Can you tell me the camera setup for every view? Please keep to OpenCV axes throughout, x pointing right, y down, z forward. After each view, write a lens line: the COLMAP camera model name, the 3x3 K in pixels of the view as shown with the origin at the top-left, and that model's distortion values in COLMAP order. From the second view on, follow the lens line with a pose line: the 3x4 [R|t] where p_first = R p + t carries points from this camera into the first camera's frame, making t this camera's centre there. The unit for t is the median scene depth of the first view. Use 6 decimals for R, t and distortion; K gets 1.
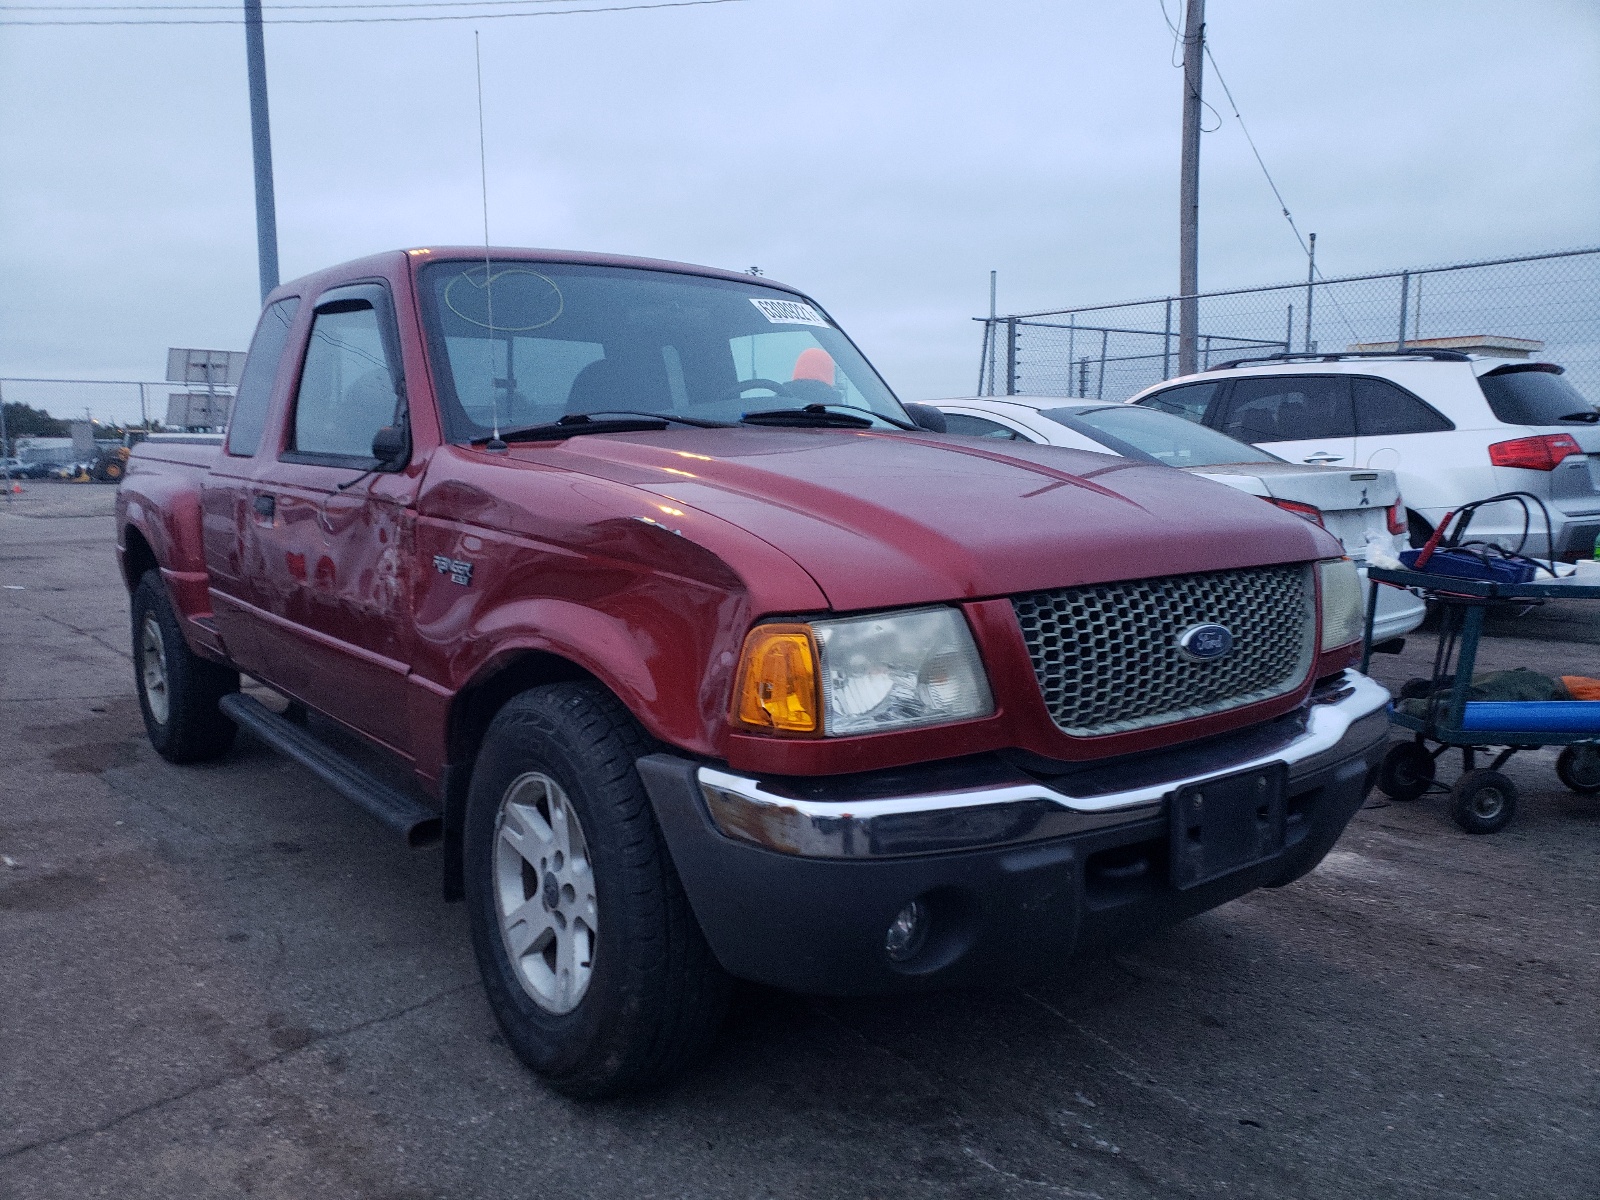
lens RADIAL K [[1241.5, 0, 803.7], [0, 1241.5, 596.2], [0, 0, 1]] dist [0.005973, 0.009813]
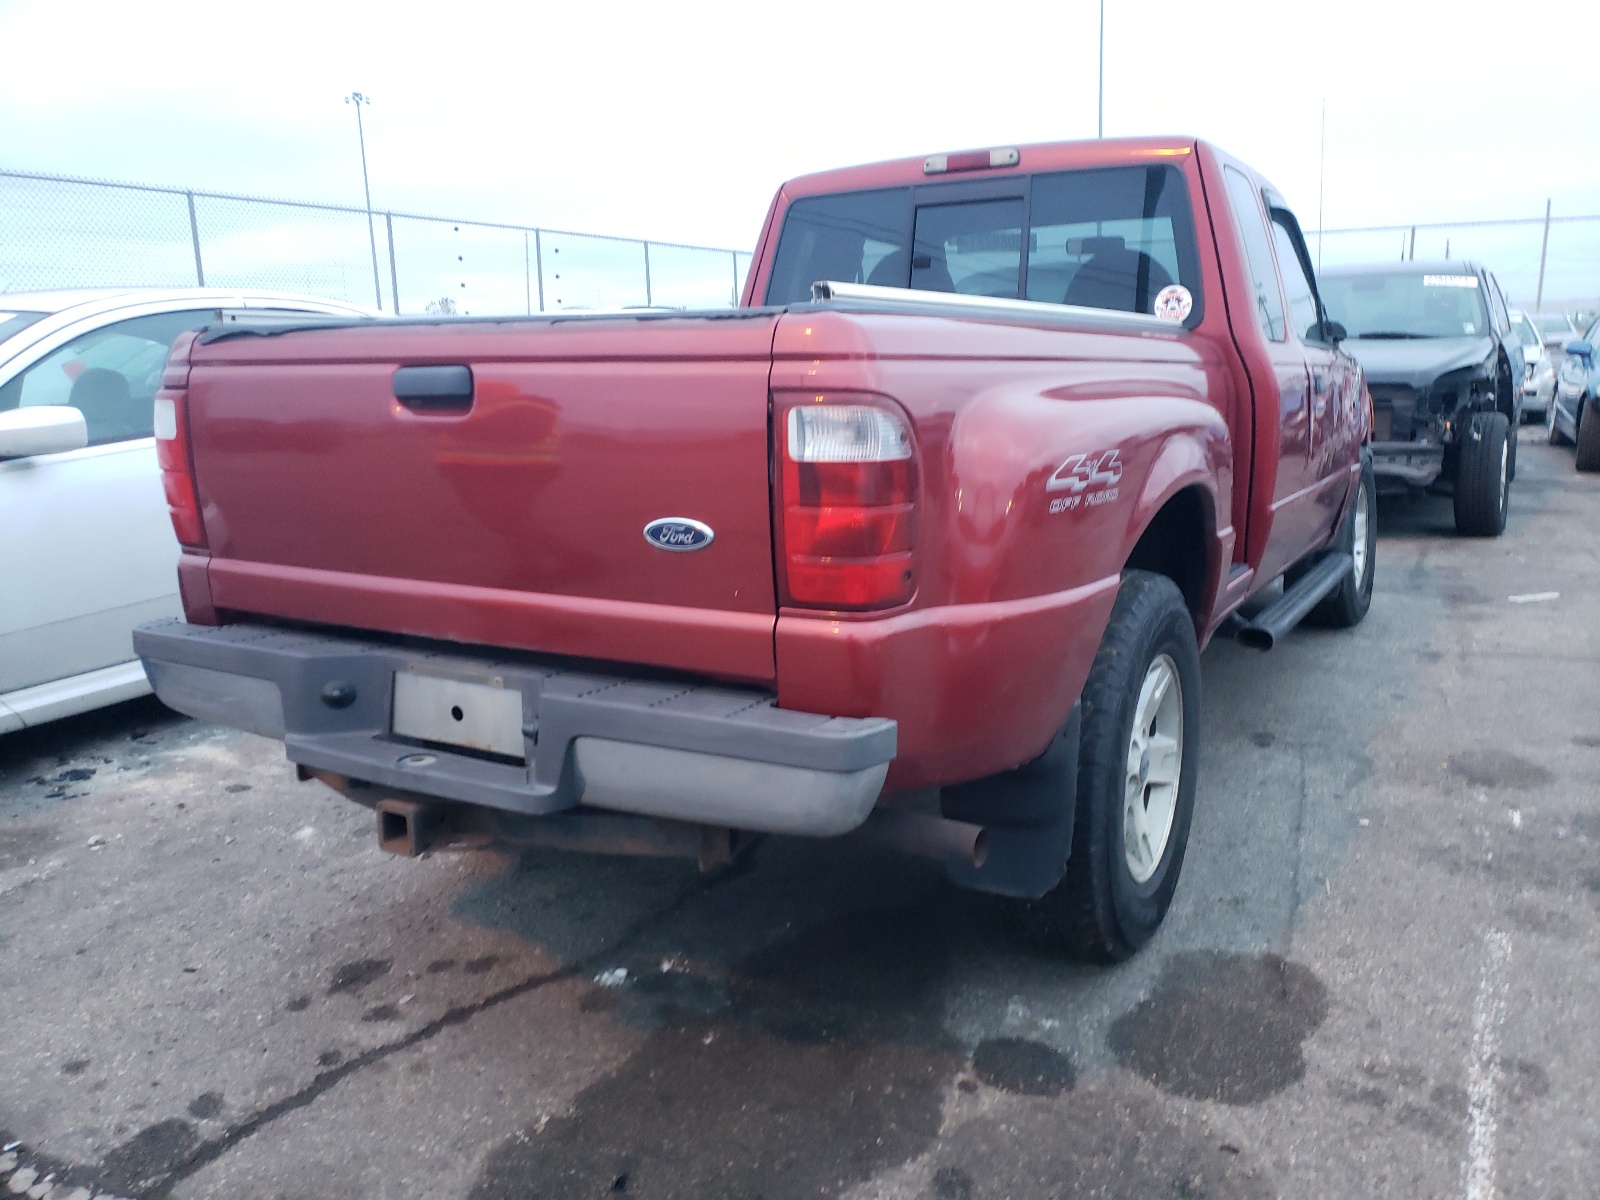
lens RADIAL K [[1246.6, 0, 800.2], [0, 1246.6, 600.1], [0, 0, 1]] dist [0.056993, -0.039509]
pose [[-0.364625, -0.163597, 0.916670, -1.283792], [0.135448, 0.964656, 0.226038, -0.203980], [-0.921251, 0.206580, -0.329579, 1.782509]]
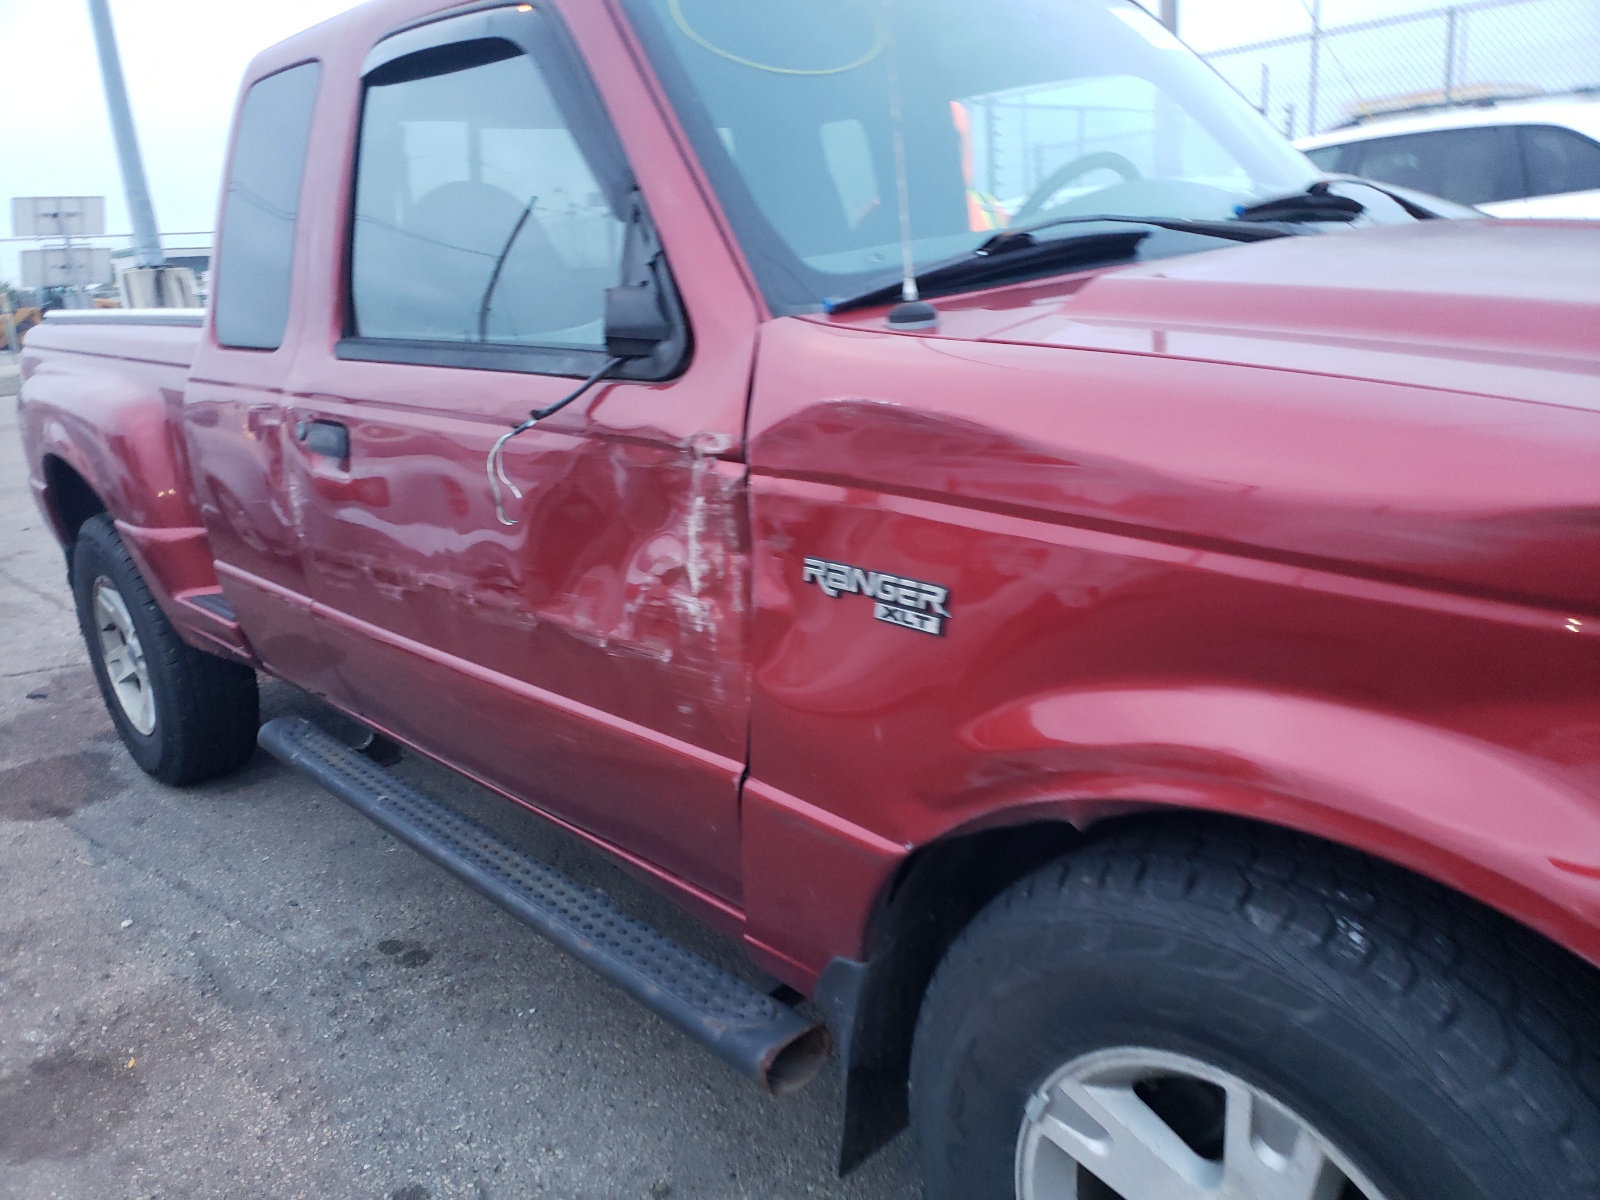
lens RADIAL K [[1246.6, 0, 804.4], [0, 1246.6, 600.6], [0, 0, 1]] dist [0.056993, -0.039509]
pose [[0.994942, -0.085476, 0.052765, -0.243526], [0.076965, 0.986230, 0.146377, -0.065536], [-0.064550, -0.141575, 0.987821, 0.388057]]
